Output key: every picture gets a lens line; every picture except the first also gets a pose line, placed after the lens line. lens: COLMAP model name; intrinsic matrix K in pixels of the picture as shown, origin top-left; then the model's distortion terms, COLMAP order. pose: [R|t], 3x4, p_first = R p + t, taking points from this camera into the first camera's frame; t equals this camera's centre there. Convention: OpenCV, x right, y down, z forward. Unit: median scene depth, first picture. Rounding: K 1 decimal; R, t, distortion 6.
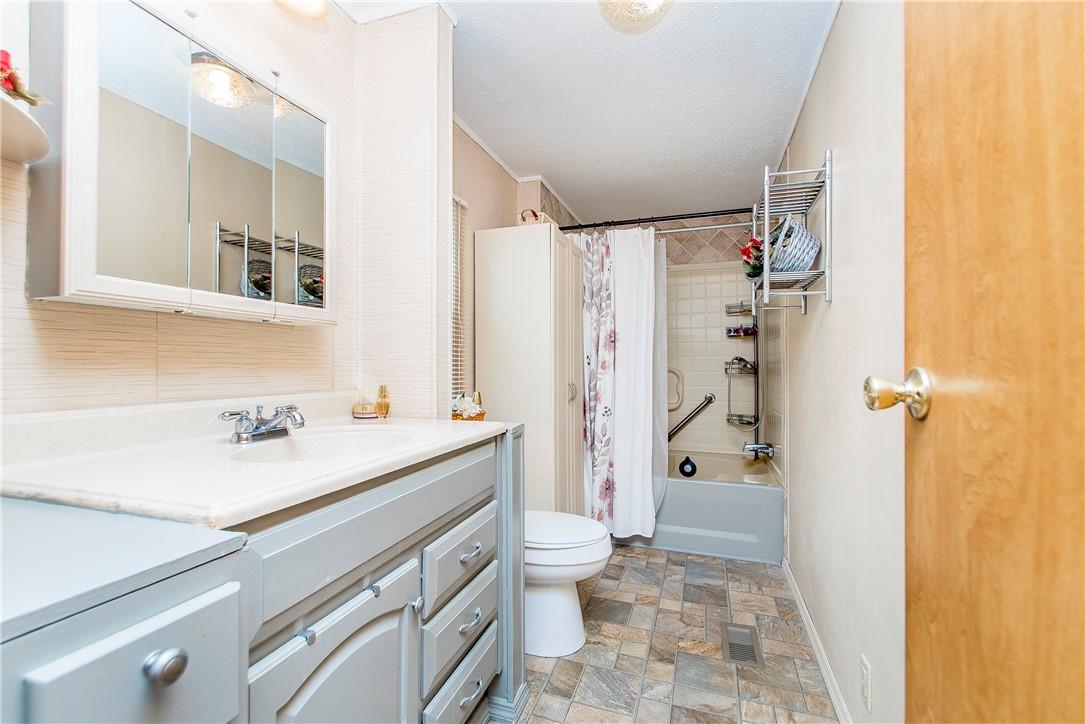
lens RADIAL K [[466.0, 0, 538.9], [0, 466.0, 360.1], [0, 0, 1]] dist [-0.001904, -0.000353]
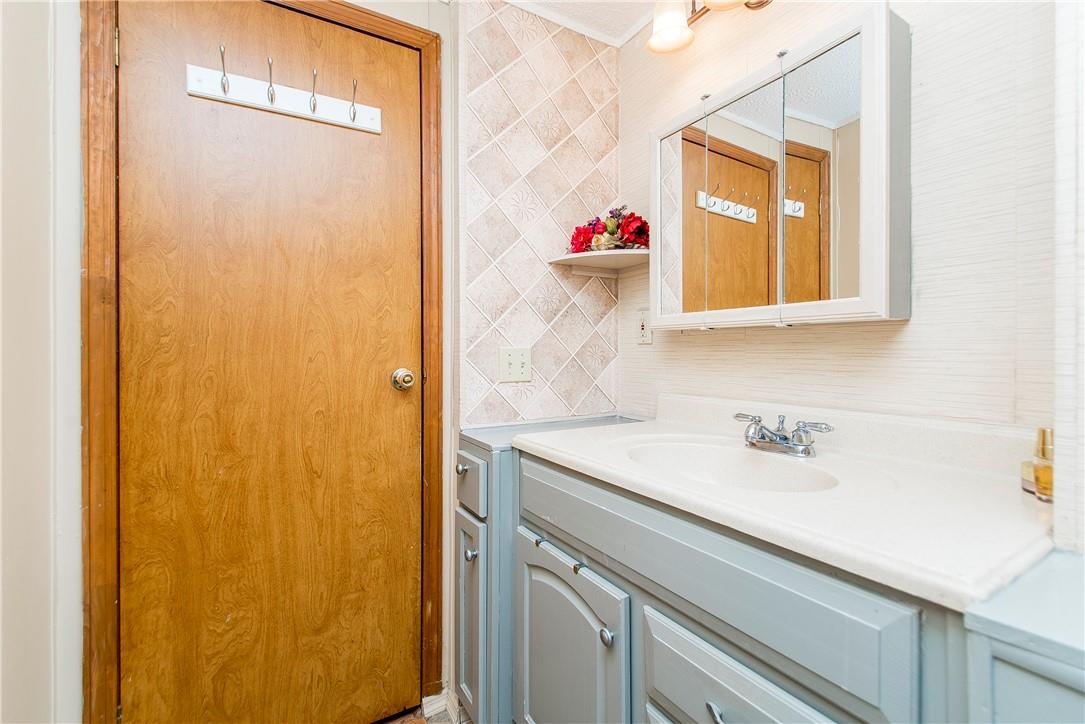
lens RADIAL K [[466.0, 0, 537.1], [0, 466.0, 360.6], [0, 0, 1]] dist [-0.001904, -0.000353]
pose [[-0.651798, -0.000654, -0.758393, 0.595918], [0.001363, 0.999997, -0.002034, -0.018650], [0.758392, -0.002359, -0.651795, 1.692689]]
